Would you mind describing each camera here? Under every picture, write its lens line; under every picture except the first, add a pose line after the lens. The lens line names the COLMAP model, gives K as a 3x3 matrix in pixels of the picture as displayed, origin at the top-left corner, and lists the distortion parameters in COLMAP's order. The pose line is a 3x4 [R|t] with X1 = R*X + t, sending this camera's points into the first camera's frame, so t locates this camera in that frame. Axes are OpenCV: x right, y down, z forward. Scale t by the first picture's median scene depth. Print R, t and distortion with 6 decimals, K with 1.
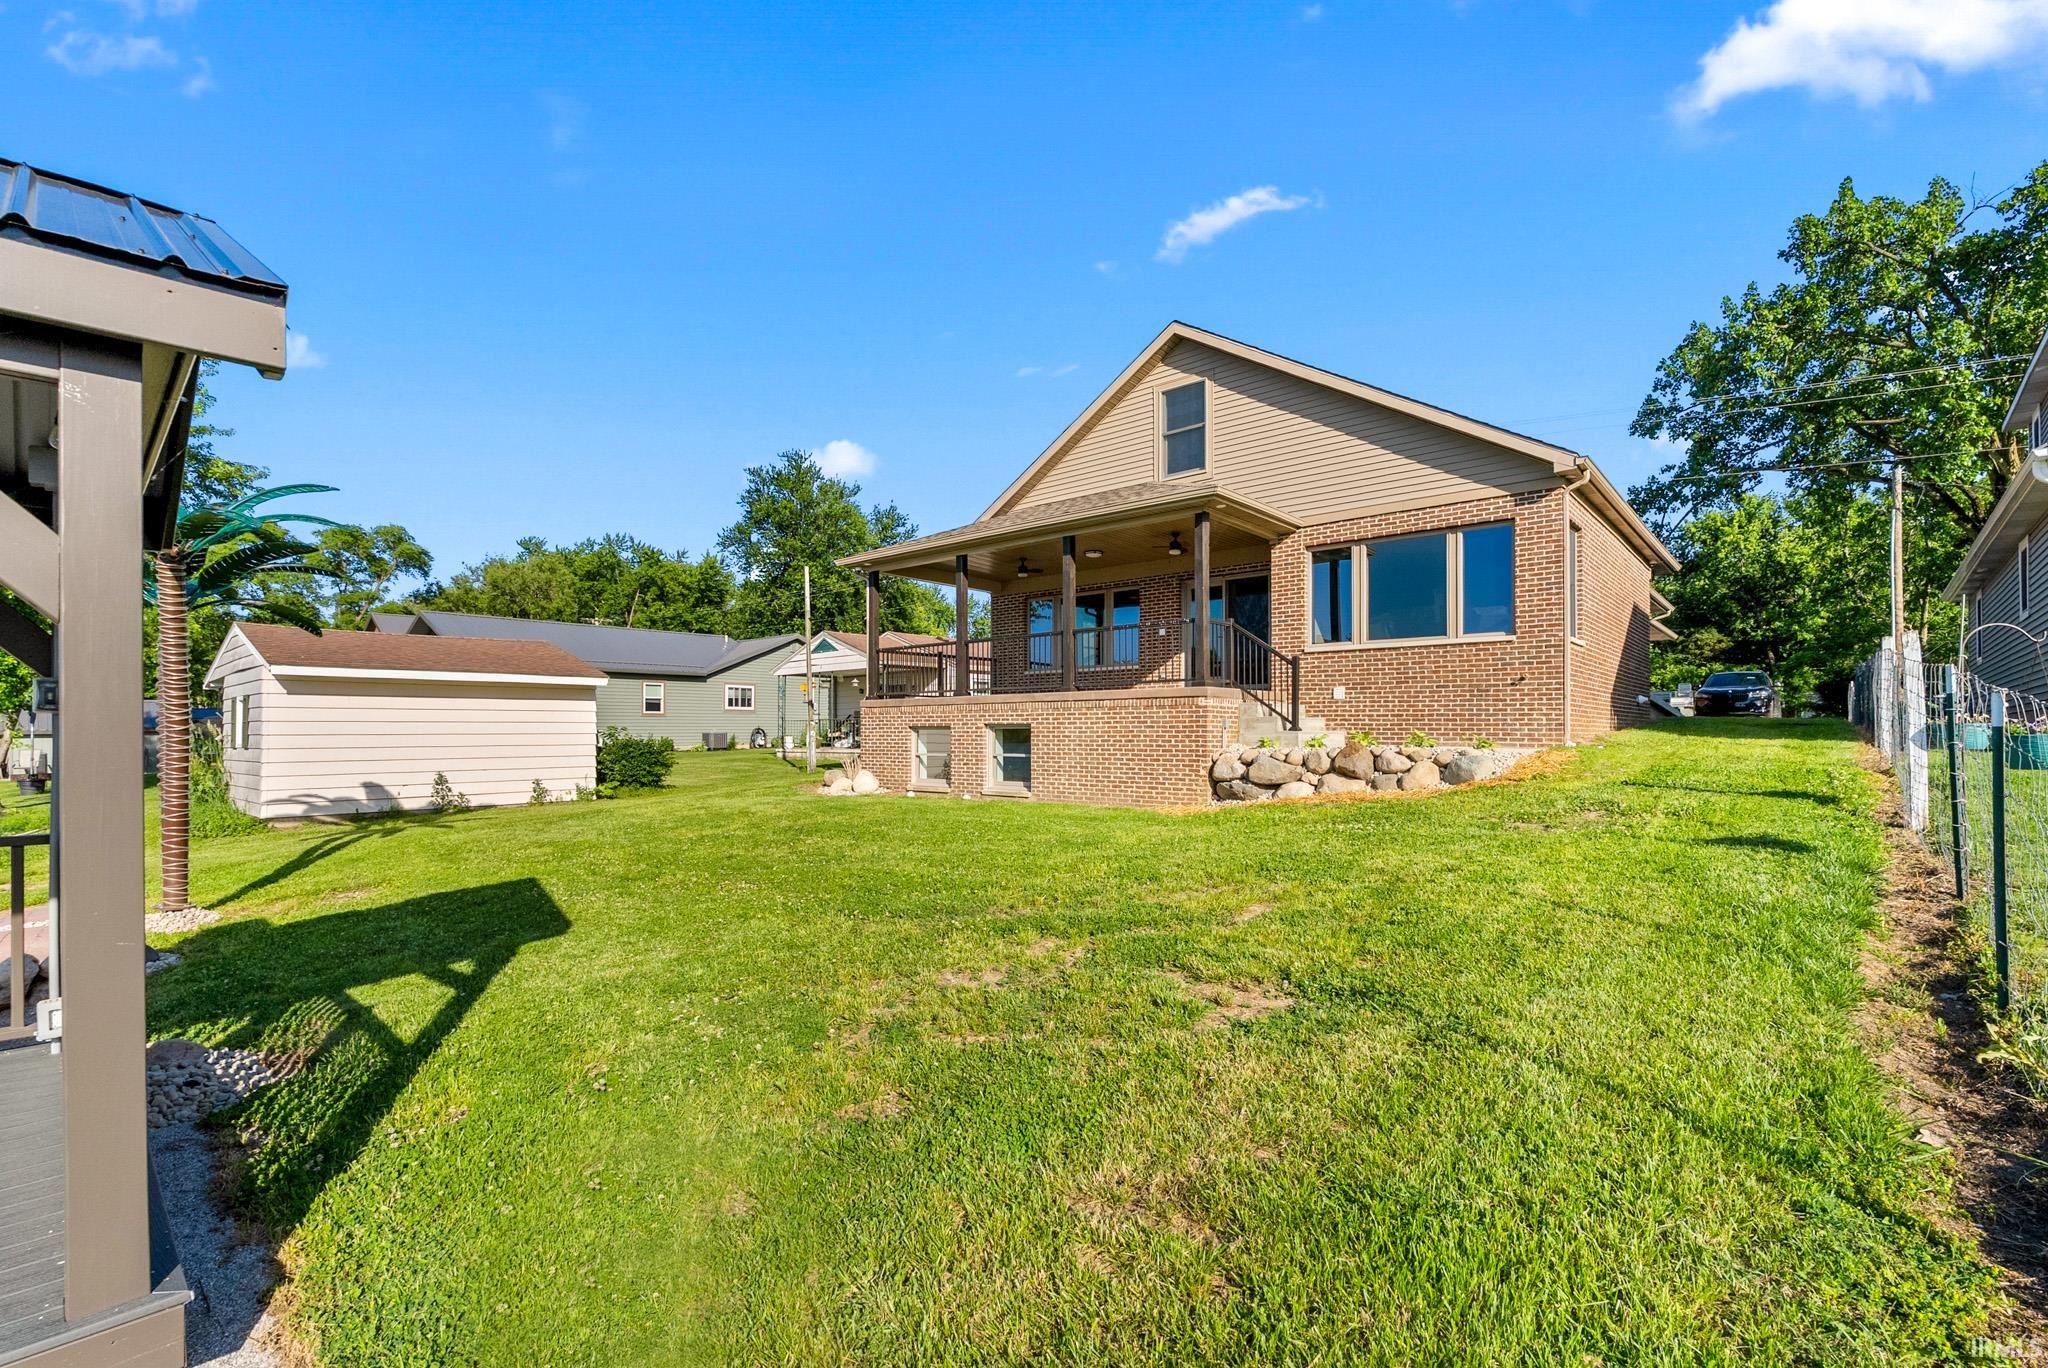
lens RADIAL K [[890.7, 0, 1034.7], [0, 890.7, 718.6], [0, 0, 1]] dist [-0.020156, 0.000204]
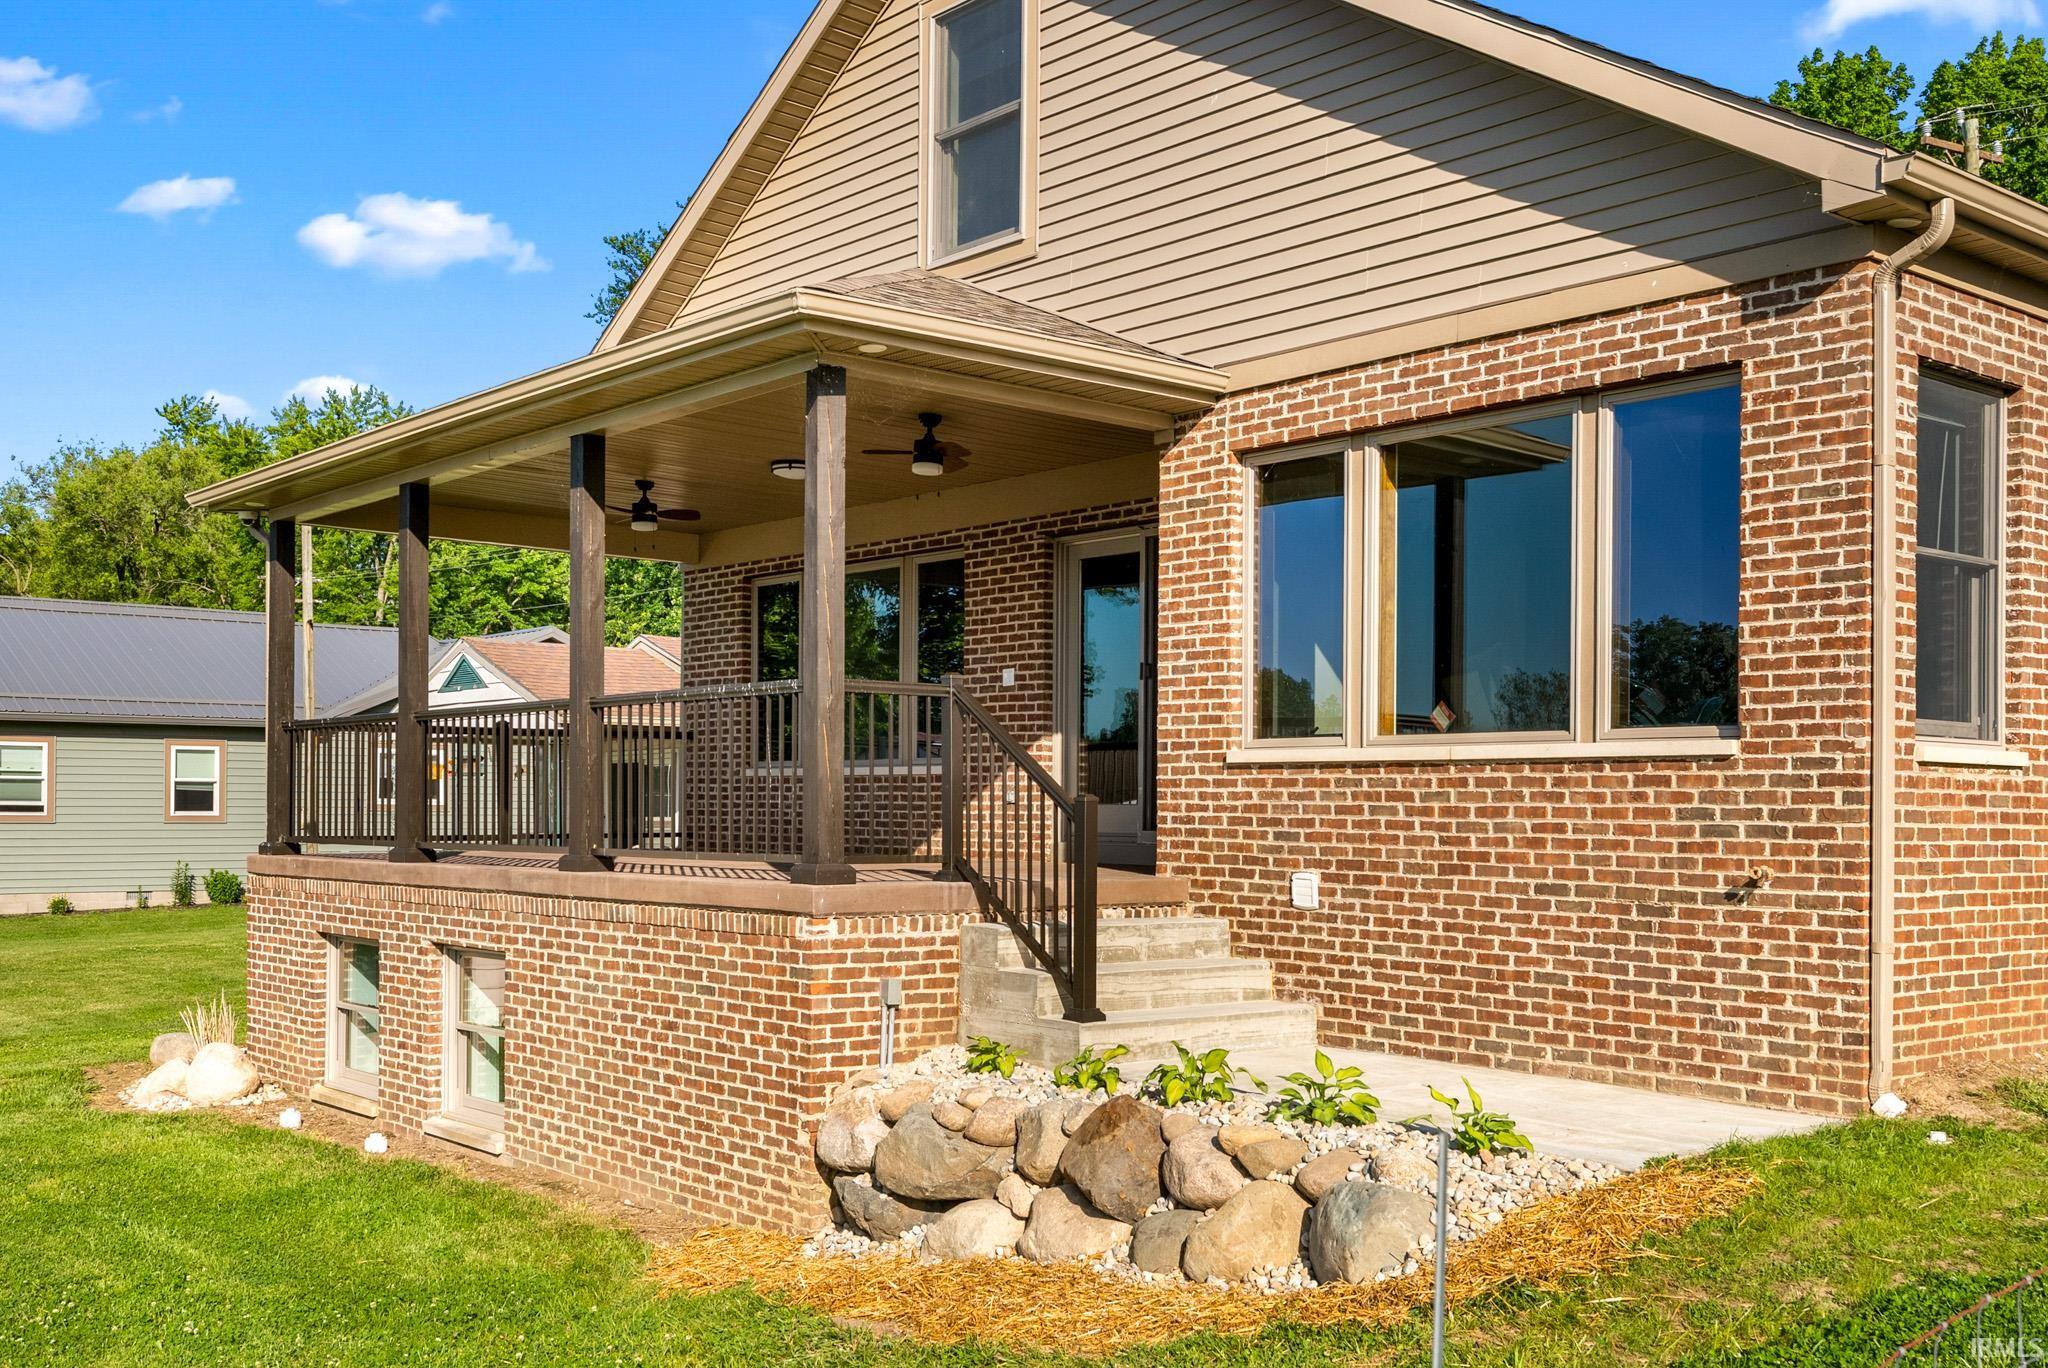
lens RADIAL K [[2025.9, 0, 1021.6], [0, 2025.9, 781.2], [0, 0, 1]] dist [0.013856, 0.011693]
pose [[0.989275, 0.003110, -0.146030, 0.359440], [-0.003507, 0.999991, -0.002465, -0.069393], [0.146021, 0.002951, 0.989277, 0.232912]]
